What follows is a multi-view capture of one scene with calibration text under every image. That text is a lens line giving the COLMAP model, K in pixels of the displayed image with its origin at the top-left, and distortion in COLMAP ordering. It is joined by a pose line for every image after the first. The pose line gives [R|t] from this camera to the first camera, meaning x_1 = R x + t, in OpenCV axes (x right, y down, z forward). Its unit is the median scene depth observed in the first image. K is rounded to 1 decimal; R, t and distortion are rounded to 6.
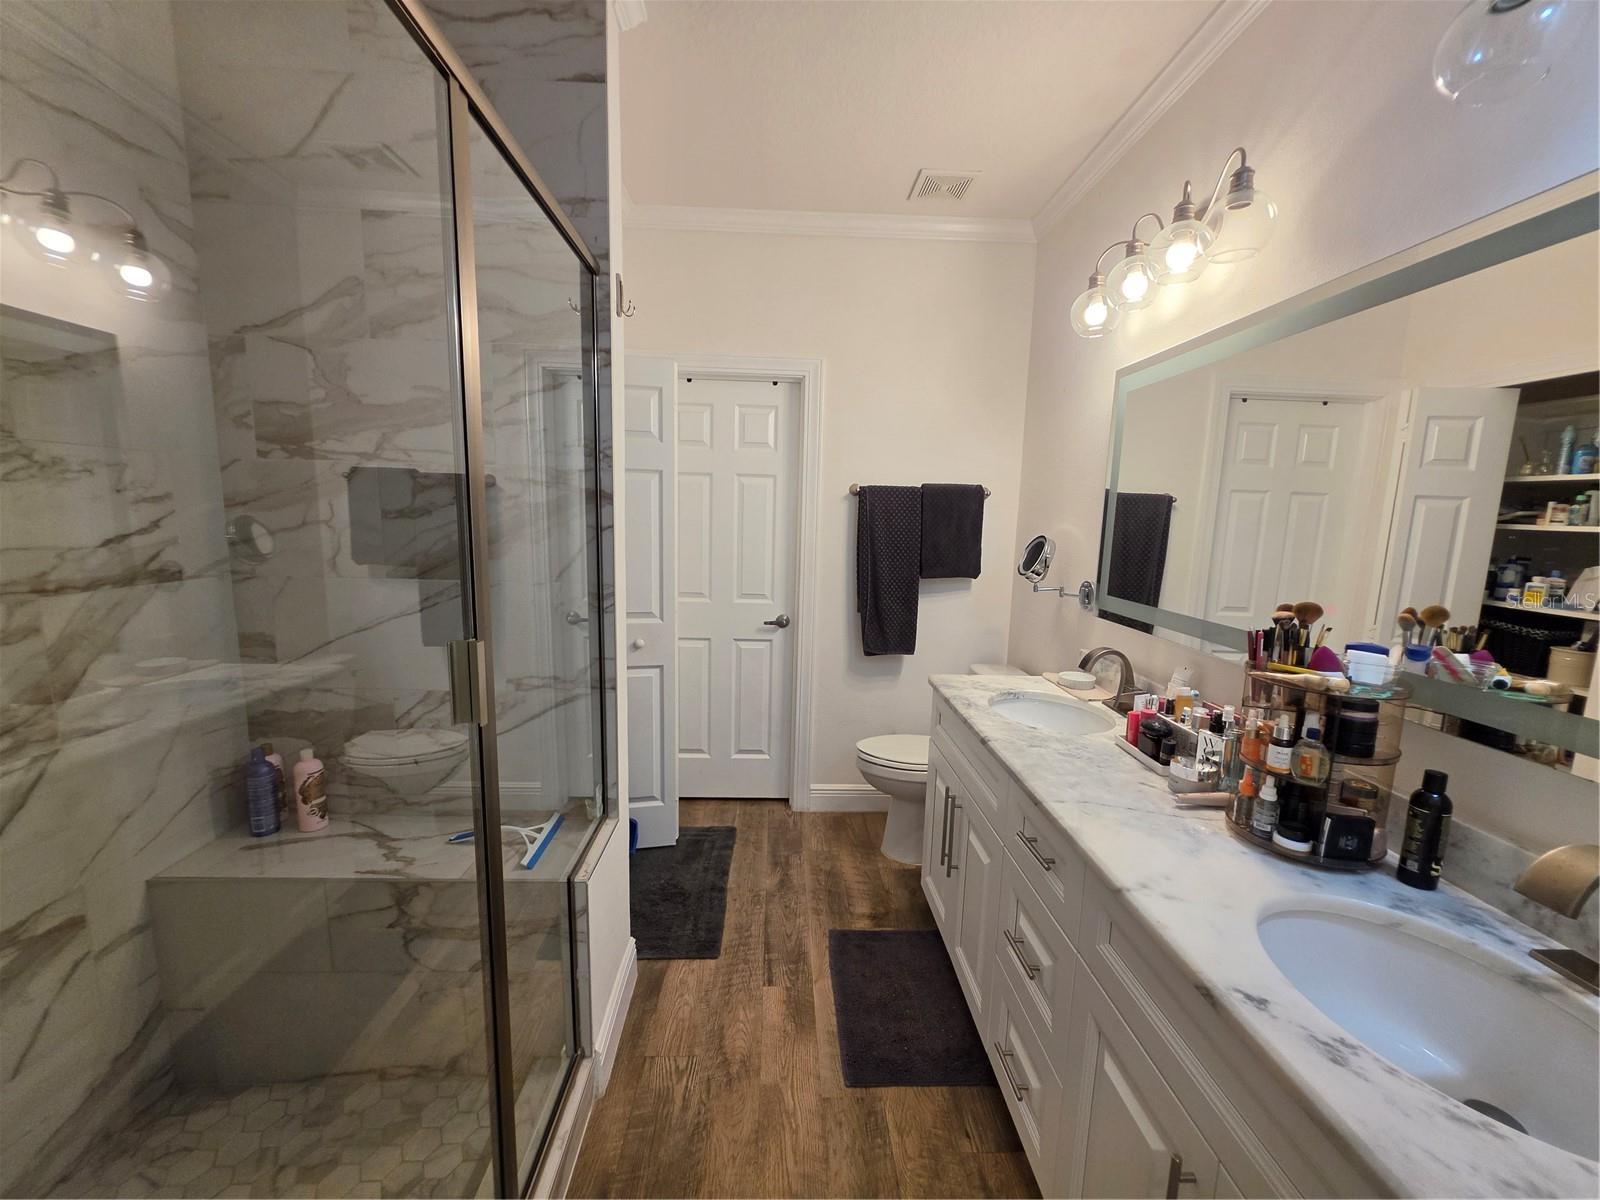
lens RADIAL K [[639.7, 0, 800.4], [0, 639.7, 603.3], [0, 0, 1]] dist [-0.003462, 0.001843]
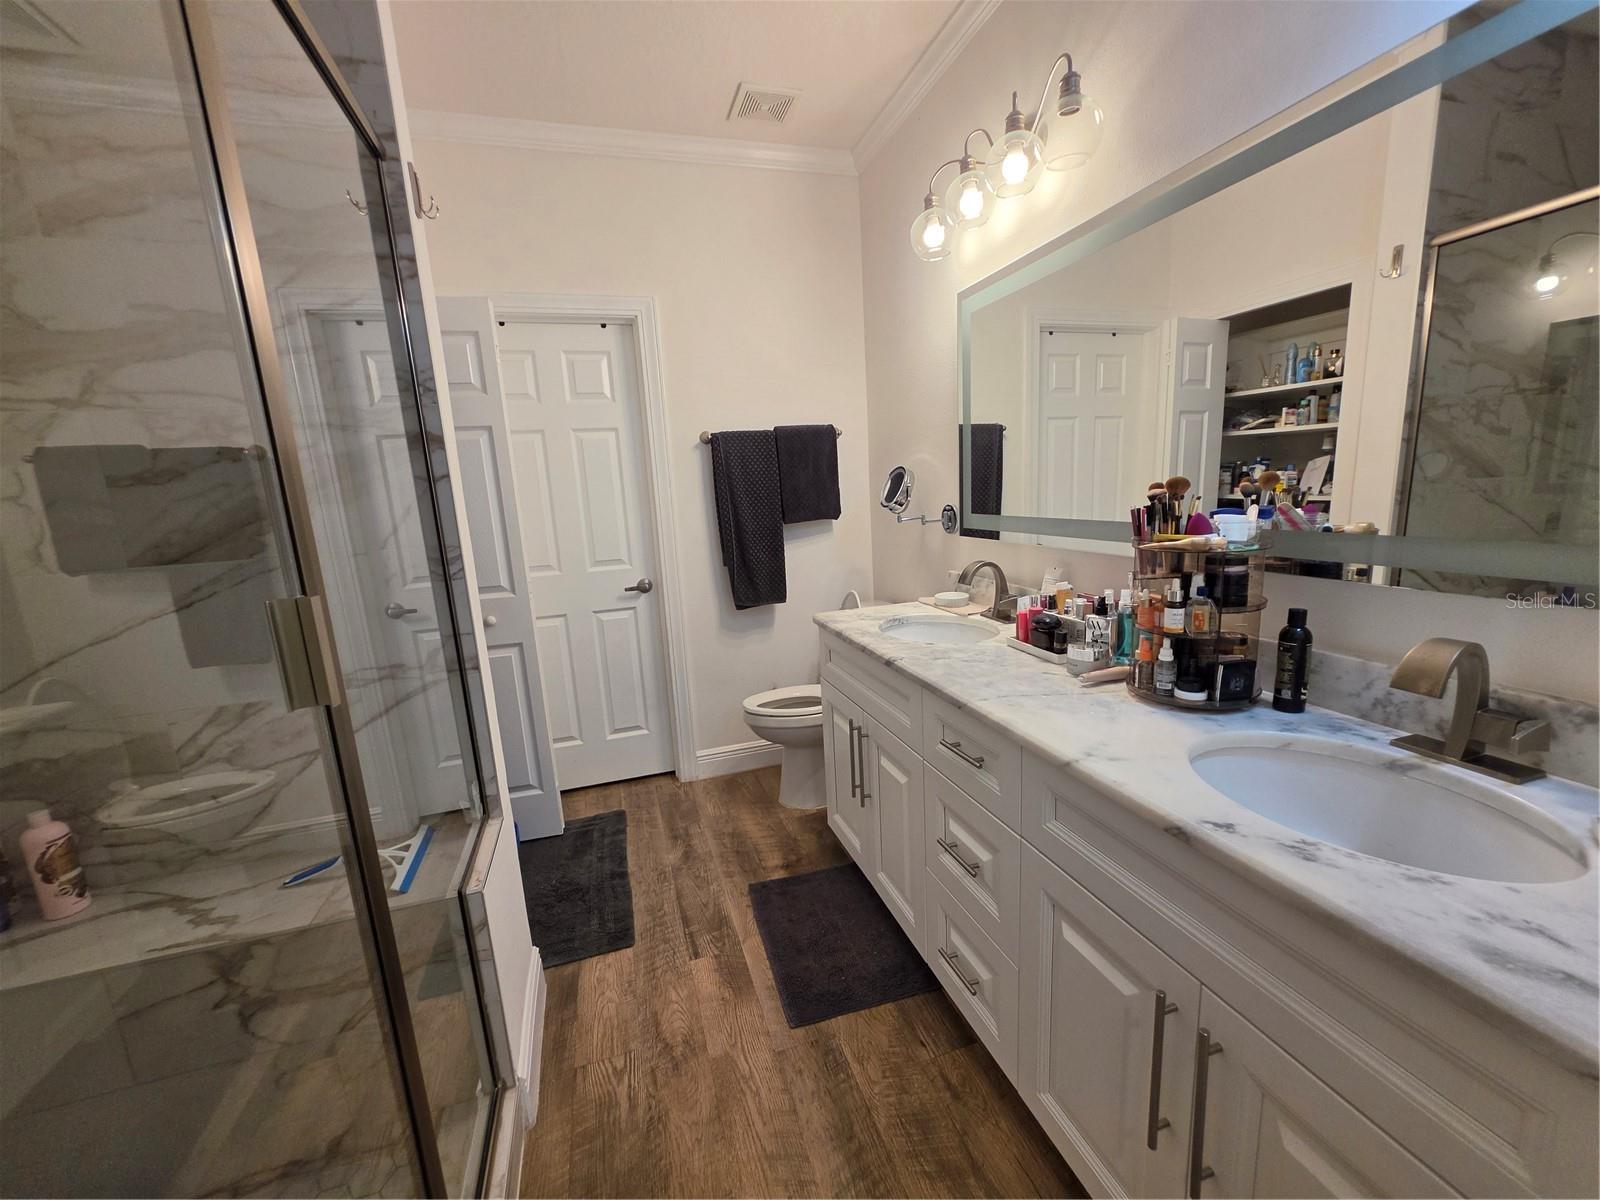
lens RADIAL K [[639.7, 0, 799.1], [0, 639.7, 604.3], [0, 0, 1]] dist [-0.003462, 0.001843]
pose [[0.961586, -0.127433, 0.243132, -0.077426], [0.117263, 0.991526, 0.055914, 0.053581], [-0.248197, -0.025256, 0.968380, 0.074436]]
